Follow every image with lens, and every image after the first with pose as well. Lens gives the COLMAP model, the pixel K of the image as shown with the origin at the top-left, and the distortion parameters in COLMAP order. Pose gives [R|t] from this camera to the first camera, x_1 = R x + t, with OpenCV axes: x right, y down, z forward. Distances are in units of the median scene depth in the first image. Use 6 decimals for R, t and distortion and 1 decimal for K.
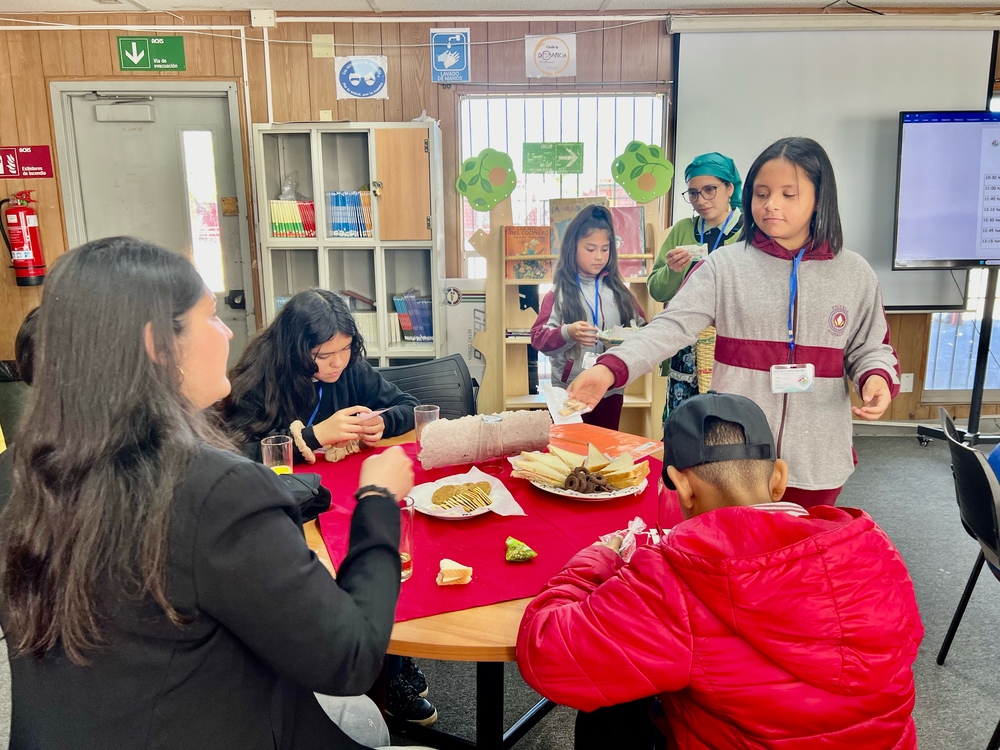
lens RADIAL K [[752.9, 0, 495.2], [0, 752.9, 376.3], [0, 0, 1]] dist [0.060135, -0.078596]
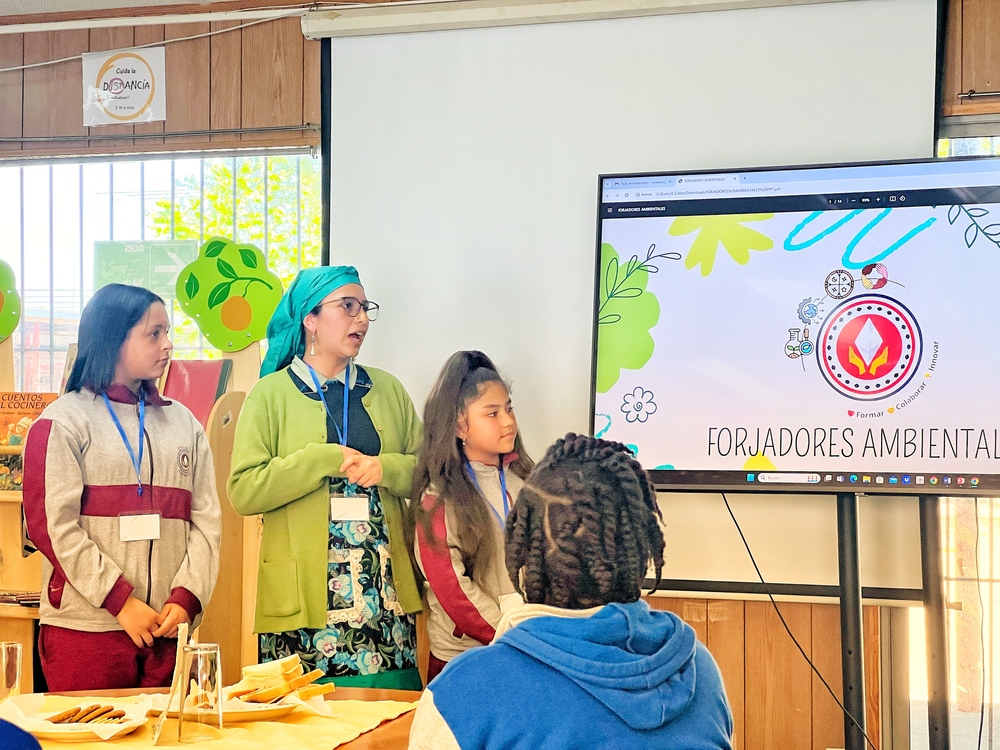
lens RADIAL K [[2231.8, 0, 503.6], [0, 2231.8, 370.1], [0, 0, 1]] dist [0.197744, -0.014552]
pose [[0.926000, 0.004764, -0.377494, 0.920915], [-0.092584, 0.972251, -0.214841, 0.087263], [0.365996, 0.233892, 0.900745, -0.282805]]
